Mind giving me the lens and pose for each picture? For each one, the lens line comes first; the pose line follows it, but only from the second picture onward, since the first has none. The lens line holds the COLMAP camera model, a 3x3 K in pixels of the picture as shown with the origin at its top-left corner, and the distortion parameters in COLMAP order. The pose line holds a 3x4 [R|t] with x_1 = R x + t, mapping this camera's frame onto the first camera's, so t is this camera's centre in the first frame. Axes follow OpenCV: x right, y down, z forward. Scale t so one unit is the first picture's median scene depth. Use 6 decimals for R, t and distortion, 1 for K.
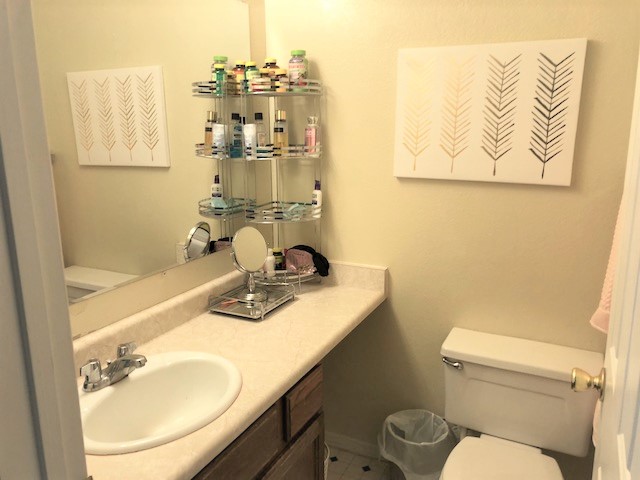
lens RADIAL K [[532.9, 0, 320.0], [0, 532.9, 239.6], [0, 0, 1]] dist [0.061491, -0.004186]
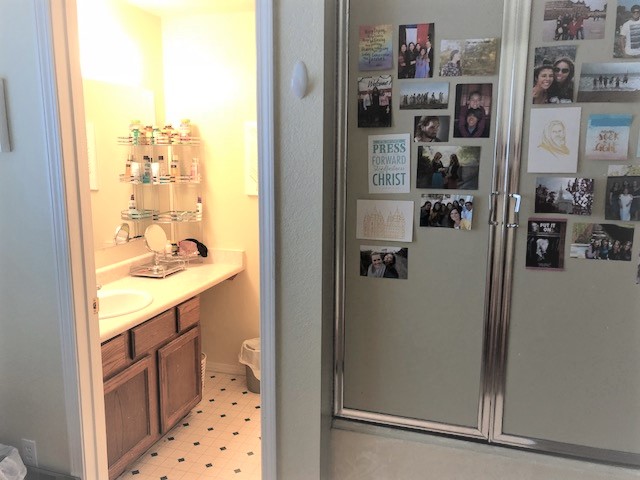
lens RADIAL K [[532.9, 0, 311.4], [0, 532.9, 228.1], [0, 0, 1]] dist [0.061491, -0.004186]
pose [[0.986502, -0.014252, 0.163129, 0.066709], [0.026292, 0.997066, -0.071888, 0.109547], [-0.161626, 0.075207, 0.983982, -0.650740]]
